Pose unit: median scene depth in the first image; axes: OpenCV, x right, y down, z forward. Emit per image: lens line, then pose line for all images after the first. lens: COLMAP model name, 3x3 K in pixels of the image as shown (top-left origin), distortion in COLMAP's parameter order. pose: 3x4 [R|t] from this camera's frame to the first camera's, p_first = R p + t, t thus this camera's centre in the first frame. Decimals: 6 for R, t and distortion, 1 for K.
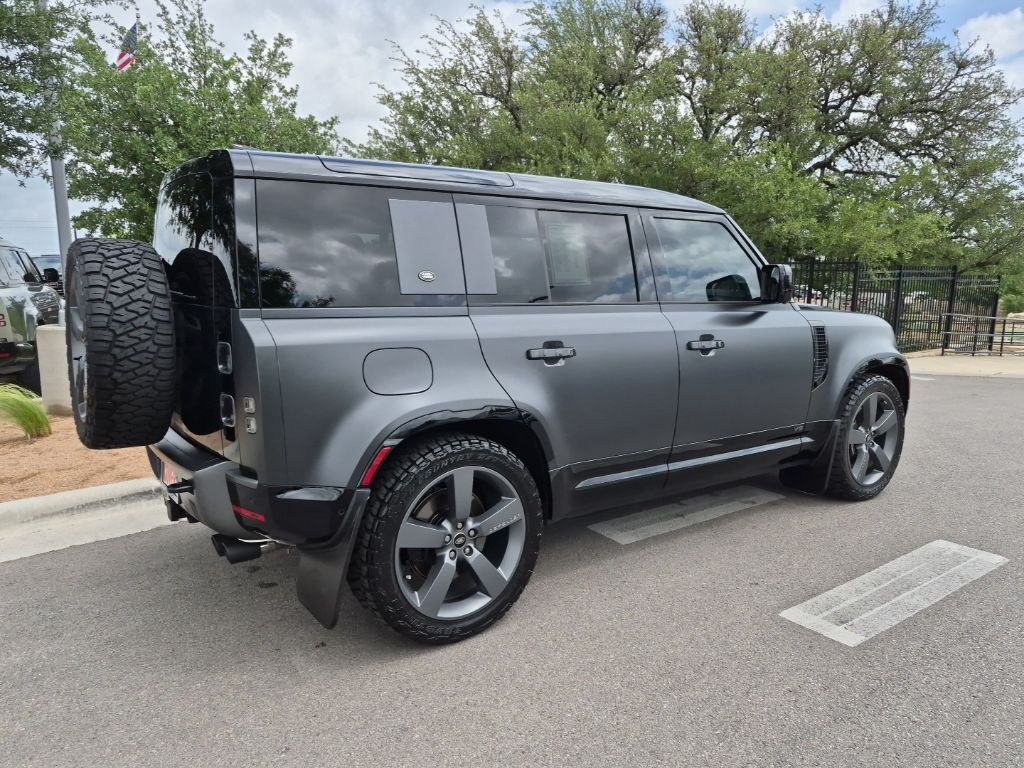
lens RADIAL K [[718.0, 0, 512.0], [0, 718.0, 384.0], [0, 0, 1]] dist [0.065176, -0.067069]
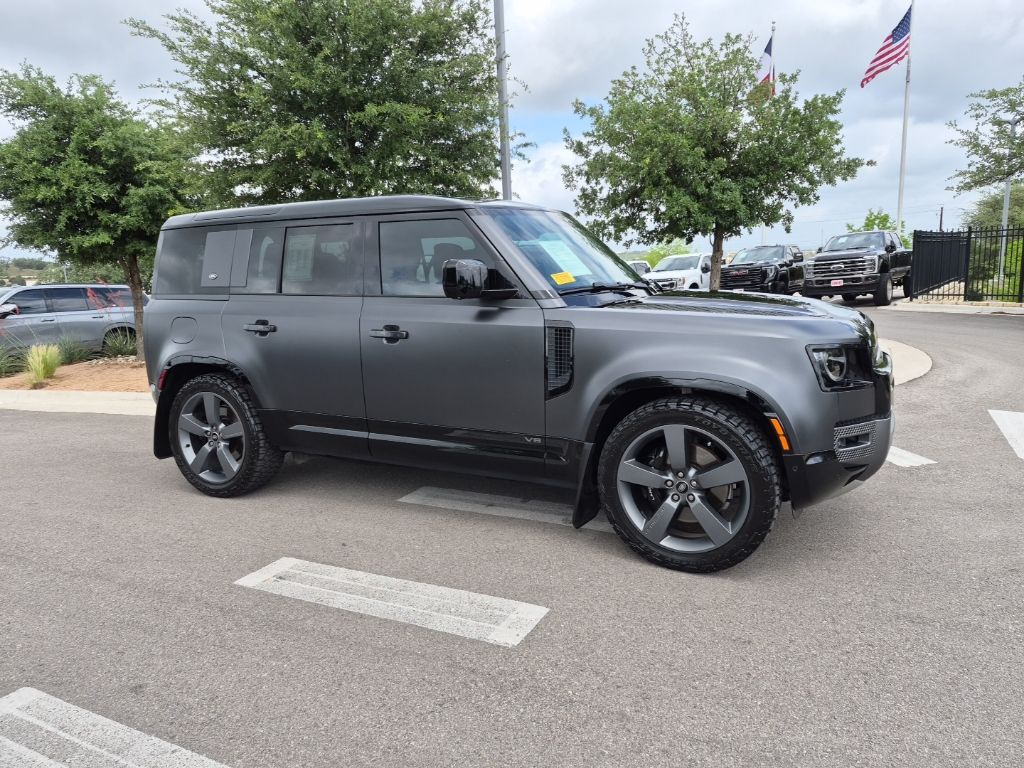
lens RADIAL K [[714.9, 0, 518.2], [0, 714.9, 384.5], [0, 0, 1]] dist [0.068914, -0.064886]
pose [[0.455890, 0.125935, -0.881082, 1.403294], [-0.104287, 0.990678, 0.087640, -0.098943], [0.883905, 0.051932, 0.464774, 0.697460]]
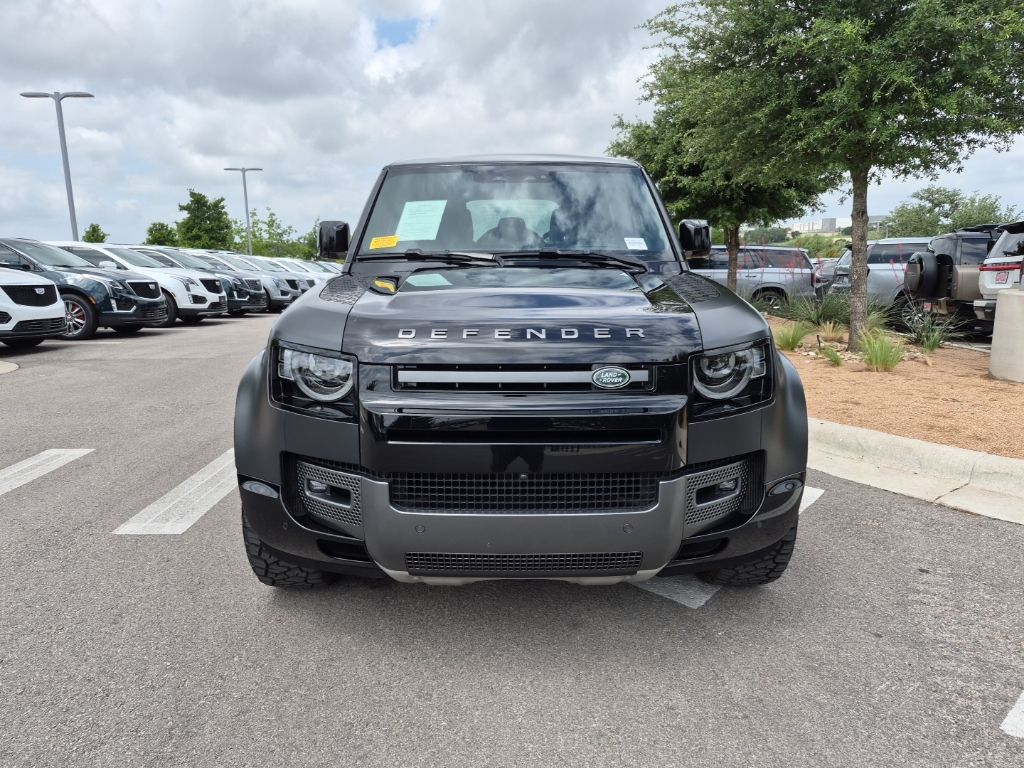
lens RADIAL K [[719.8, 0, 501.8], [0, 719.8, 380.4], [0, 0, 1]] dist [0.067052, -0.066267]
pose [[-0.597170, 0.144951, -0.788909, 1.177719], [-0.120676, 0.956106, 0.267017, -0.278702], [0.792985, 0.254657, -0.553466, 2.012433]]
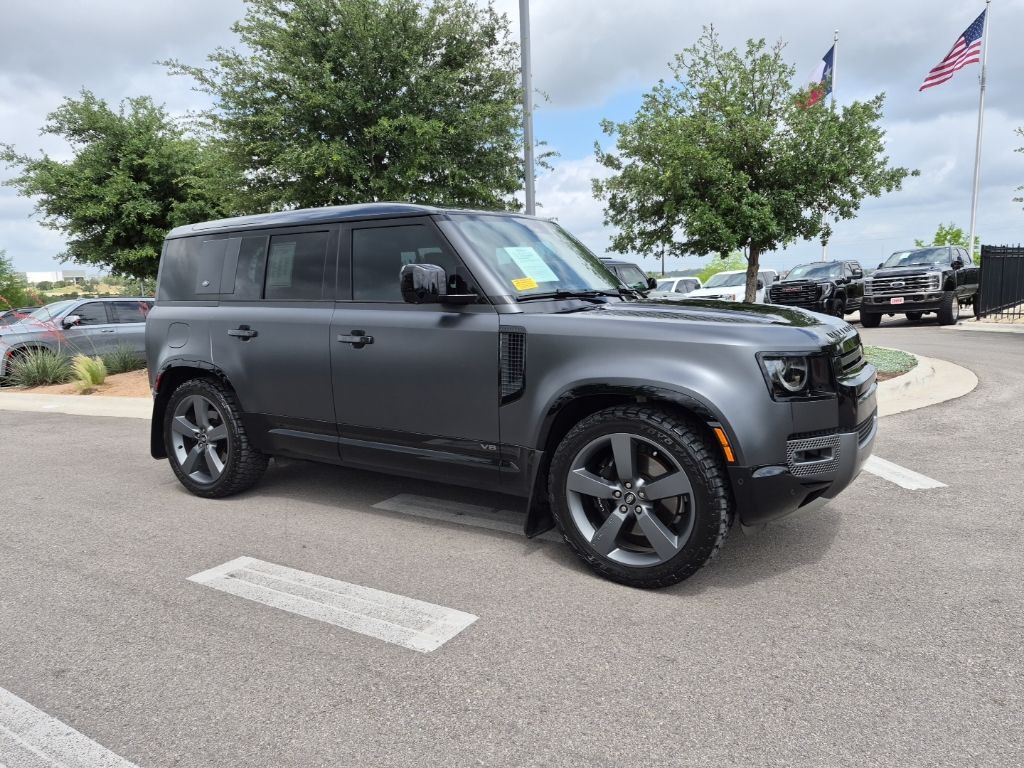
lens RADIAL K [[716.6, 0, 507.7], [0, 716.6, 389.3], [0, 0, 1]] dist [0.065349, -0.060275]
pose [[0.365753, 0.116623, -0.923376, 1.458510], [-0.114501, 0.990220, 0.079711, -0.097142], [0.923642, 0.076573, 0.375530, 0.841291]]
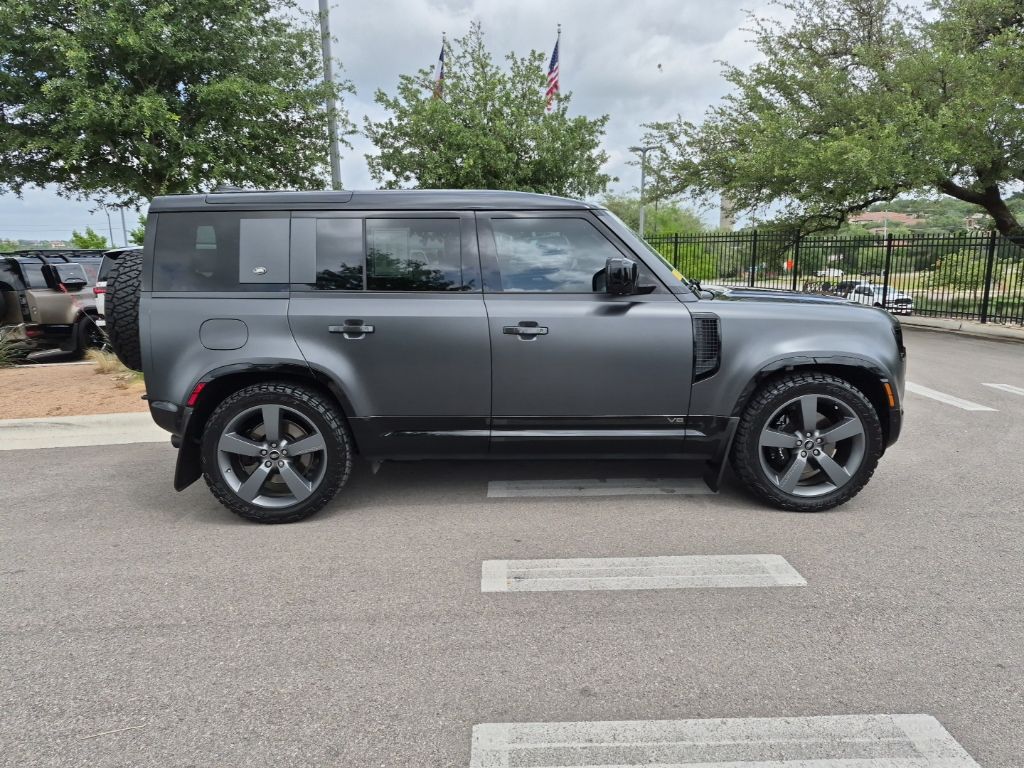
lens RADIAL K [[716.6, 0, 507.7], [0, 716.6, 389.3], [0, 0, 1]] dist [0.065349, -0.060275]
pose [[0.820000, 0.092335, -0.564867, 0.926510], [-0.071317, 0.995694, 0.059230, -0.027802], [0.567904, -0.008284, 0.823053, 0.064661]]
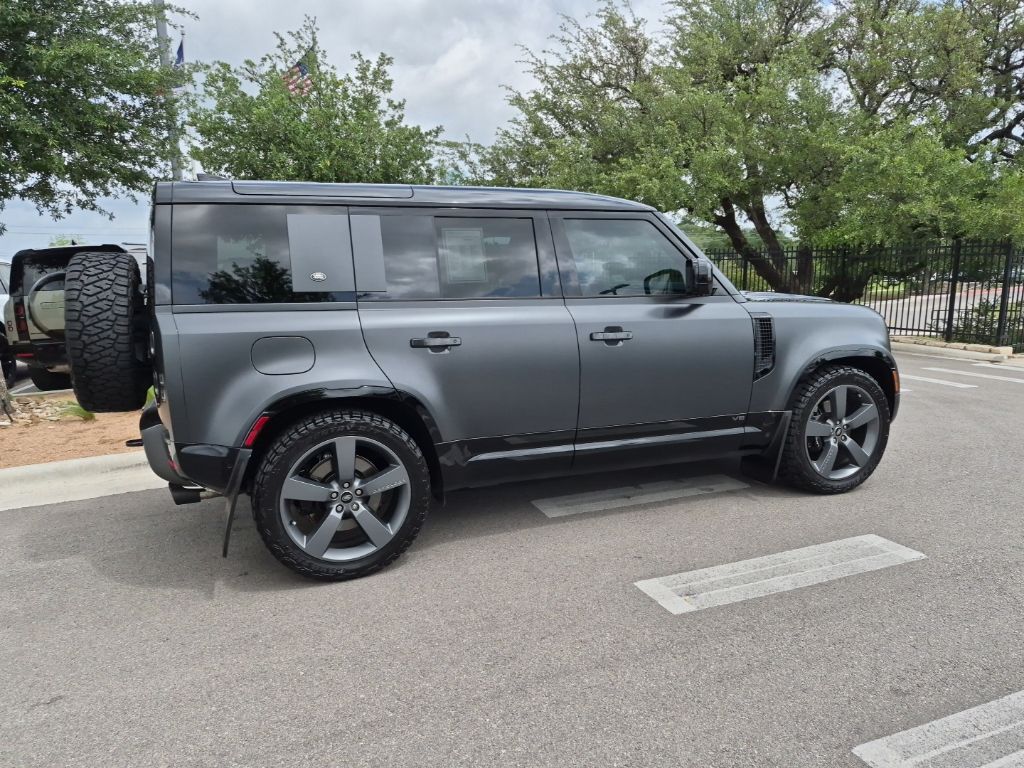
lens RADIAL K [[716.6, 0, 507.7], [0, 716.6, 389.3], [0, 0, 1]] dist [0.065349, -0.060275]
pose [[0.970277, 0.020992, -0.241086, 0.394168], [-0.016457, 0.999648, 0.020809, 0.006218], [0.241438, -0.016223, 0.970281, -0.080855]]
